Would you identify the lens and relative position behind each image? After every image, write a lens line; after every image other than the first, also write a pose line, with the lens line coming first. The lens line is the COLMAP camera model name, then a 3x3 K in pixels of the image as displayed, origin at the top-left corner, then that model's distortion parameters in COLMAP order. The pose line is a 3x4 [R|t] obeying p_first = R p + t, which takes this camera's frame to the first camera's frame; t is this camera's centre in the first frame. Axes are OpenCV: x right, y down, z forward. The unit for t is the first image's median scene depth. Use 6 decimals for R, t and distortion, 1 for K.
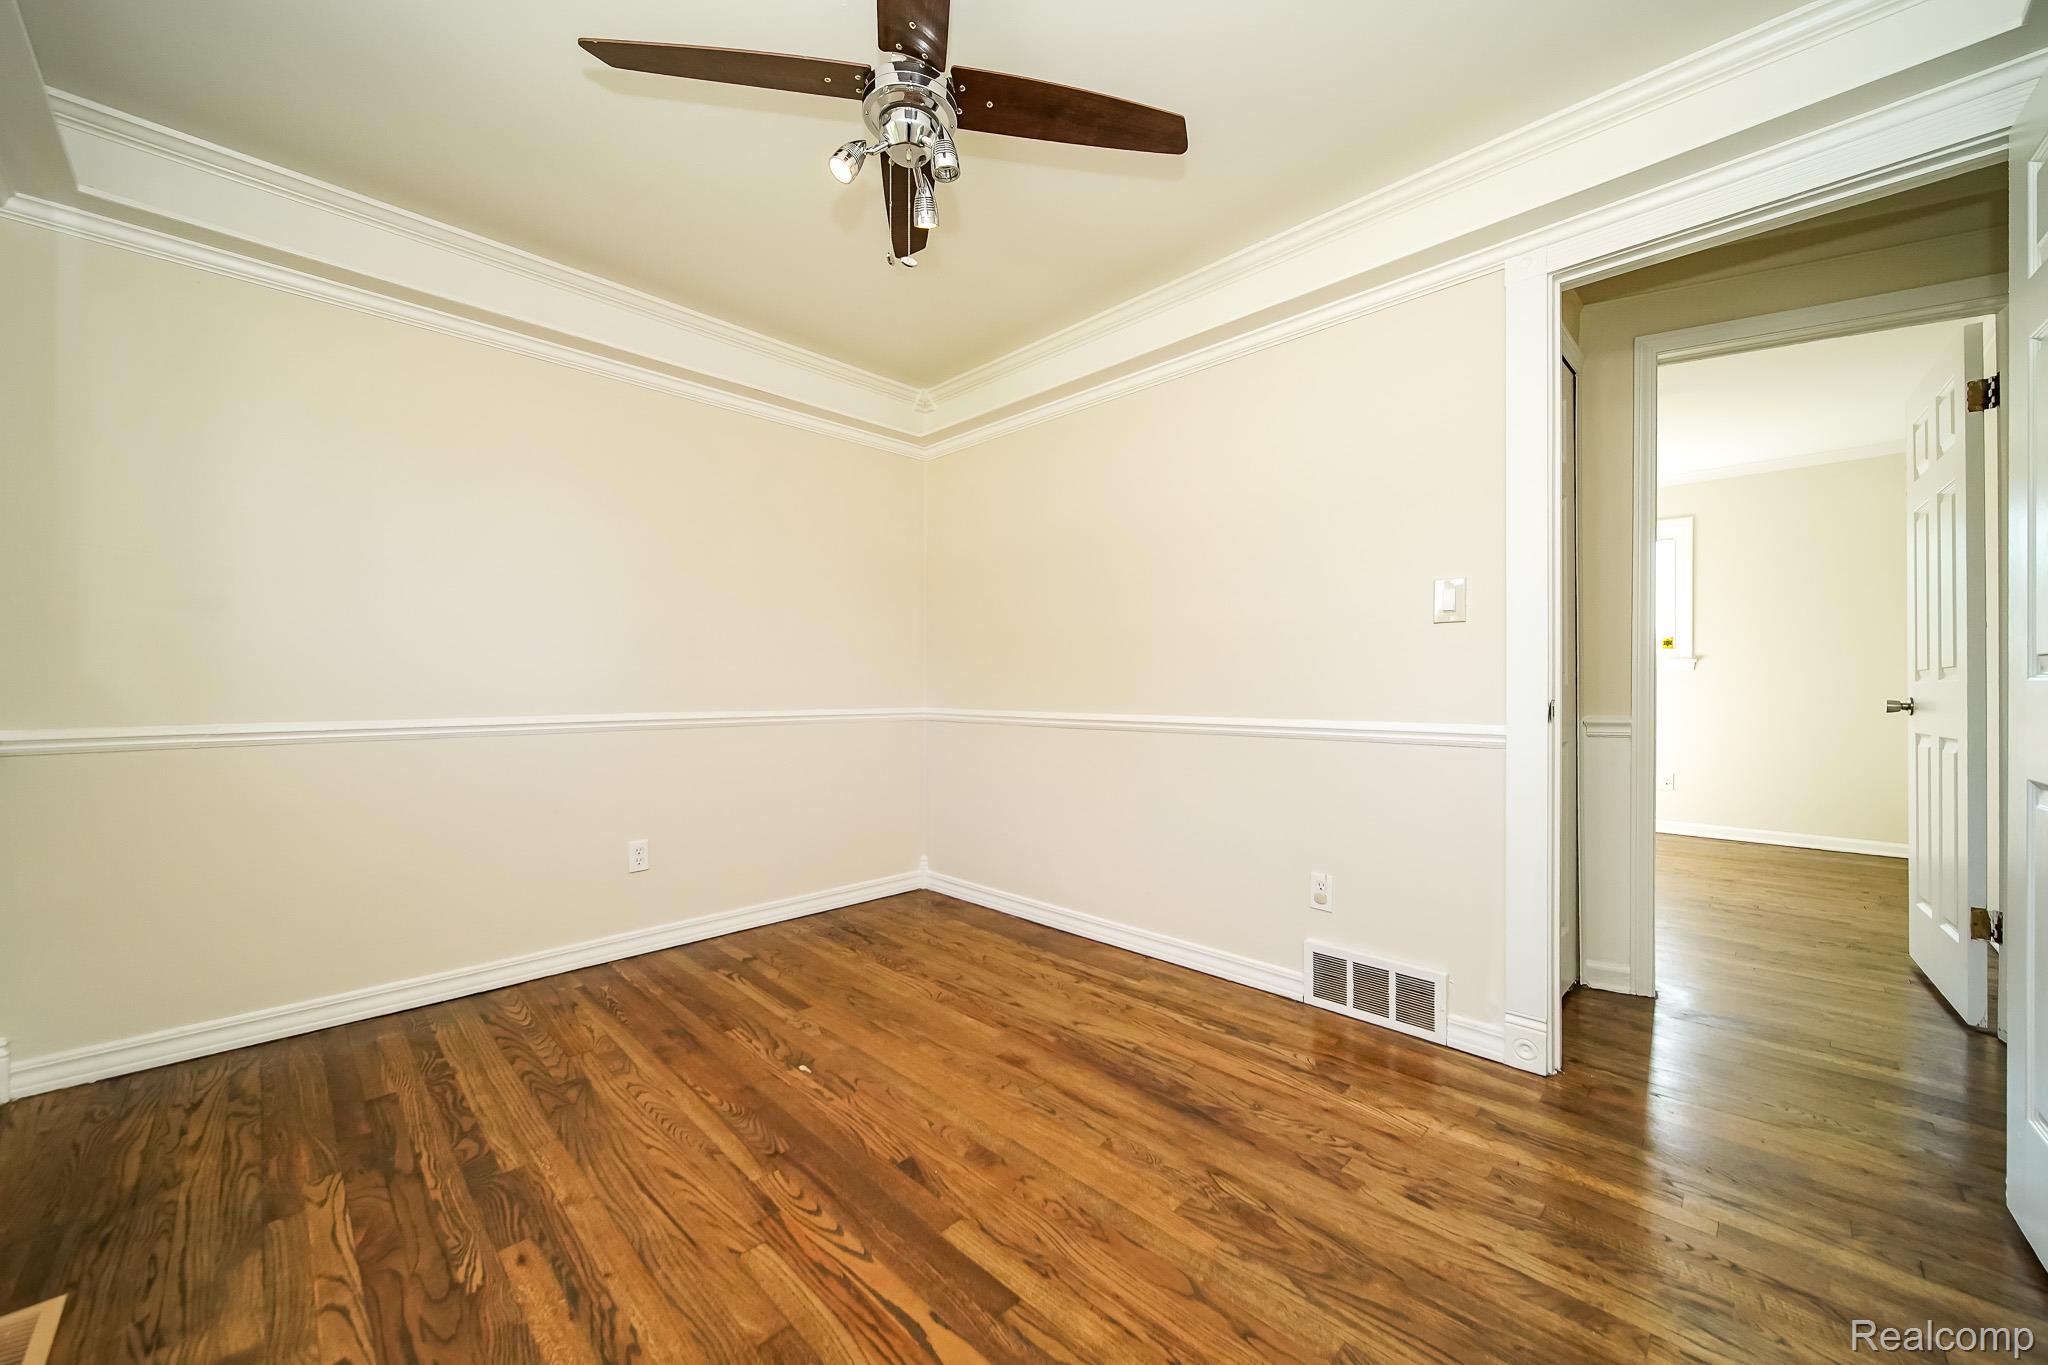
lens RADIAL K [[741.3, 0, 1025.7], [0, 741.3, 683.9], [0, 0, 1]] dist [-0.001112, -0.000305]
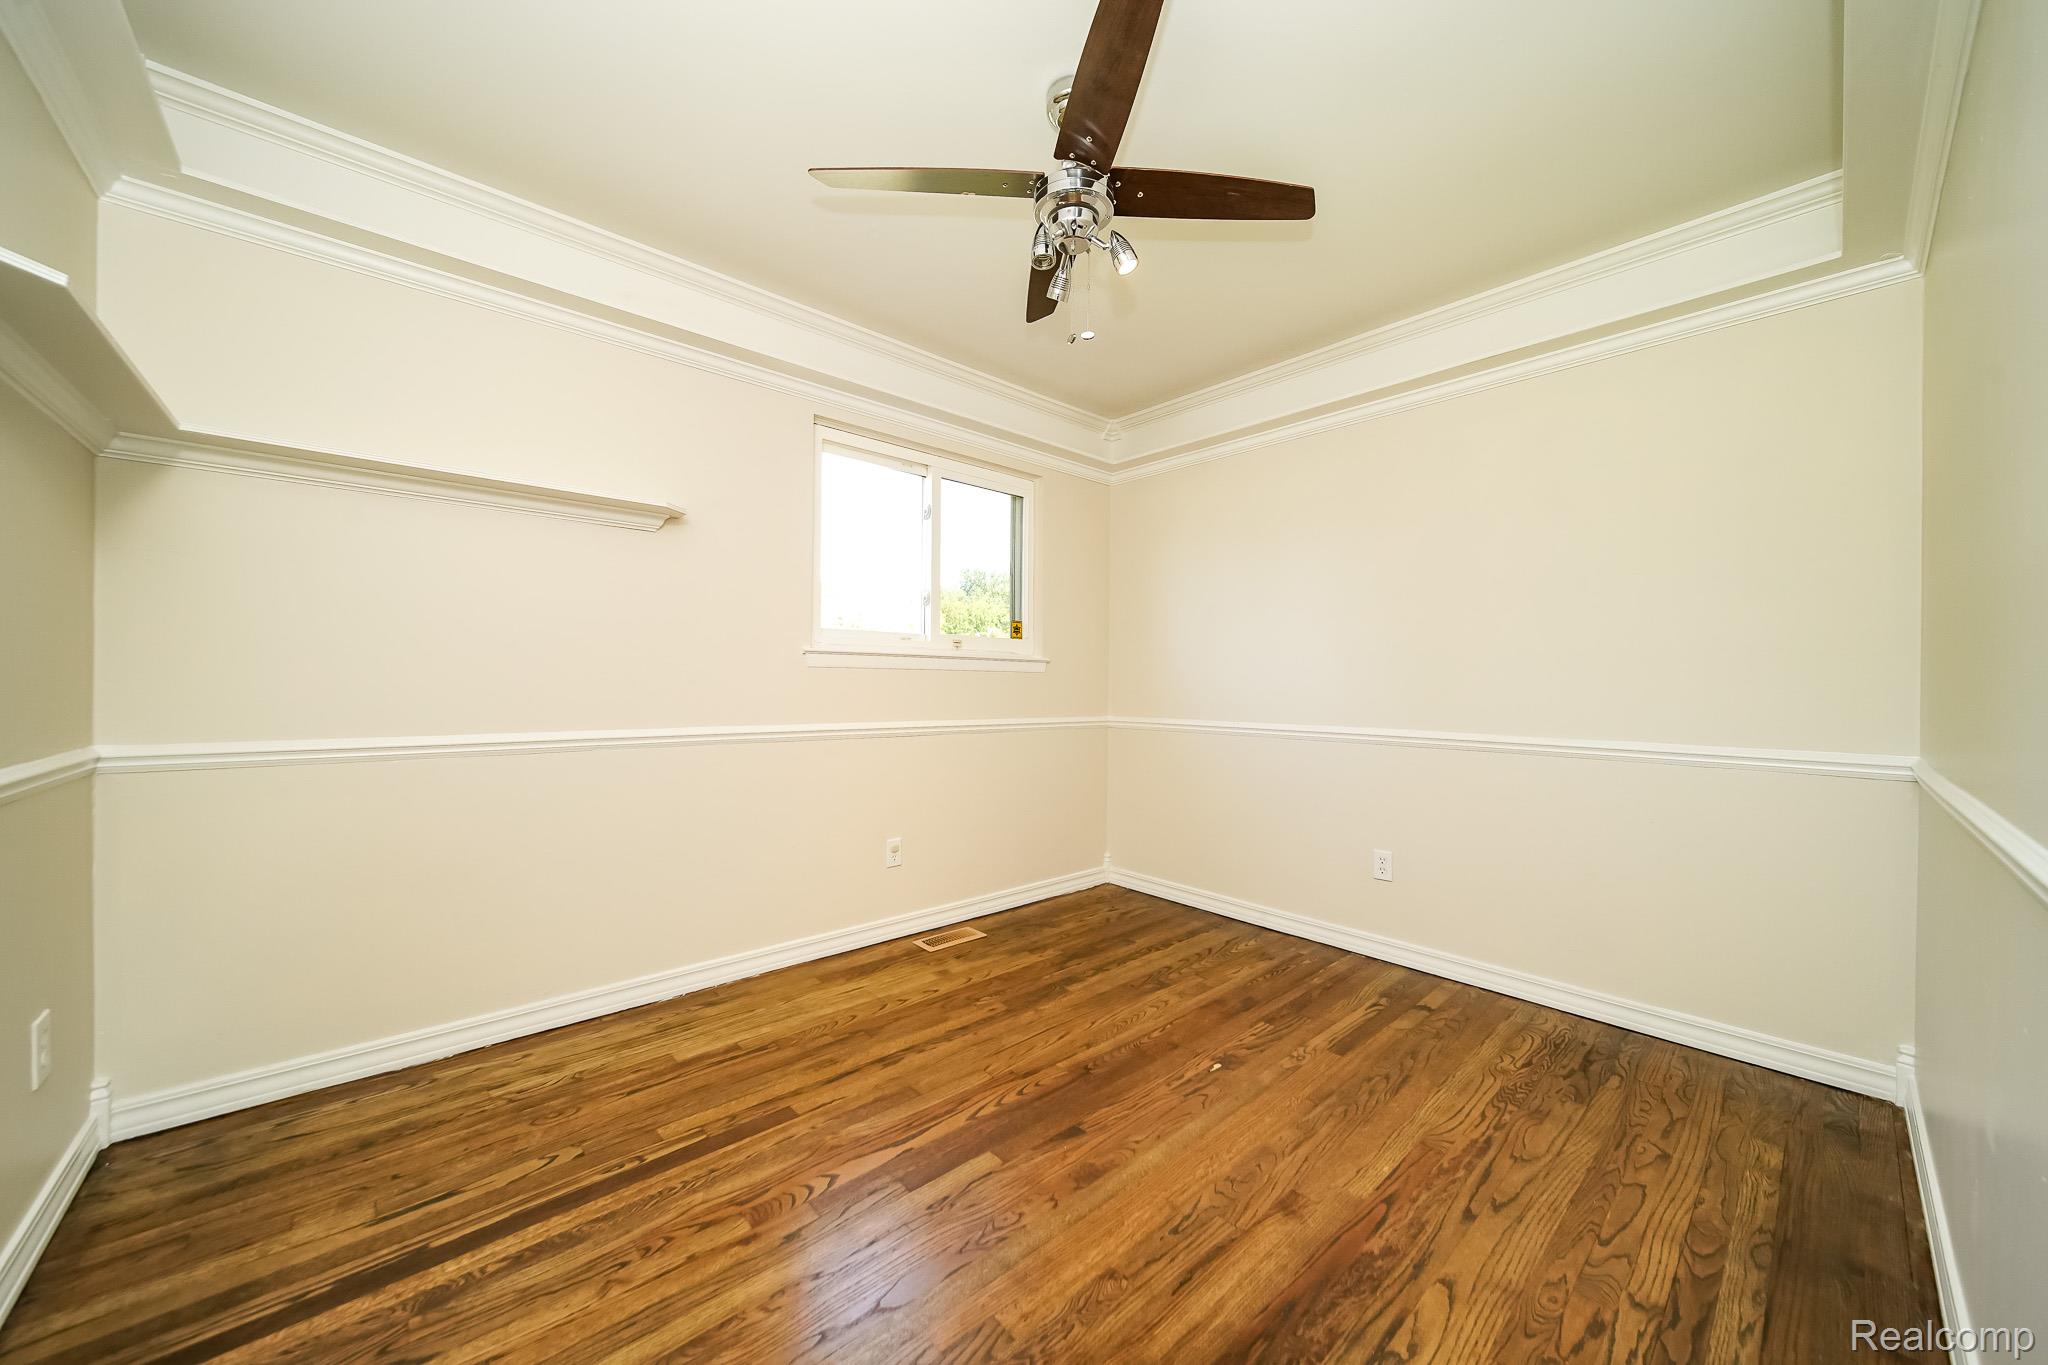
lens RADIAL K [[741.3, 0, 1025.7], [0, 741.3, 683.9], [0, 0, 1]] dist [-0.001112, -0.000305]
pose [[-0.058029, -0.000660, -0.998315, 0.792378], [-0.007538, 0.999972, -0.000223, -0.028177], [0.998286, 0.007512, -0.058032, 0.798557]]
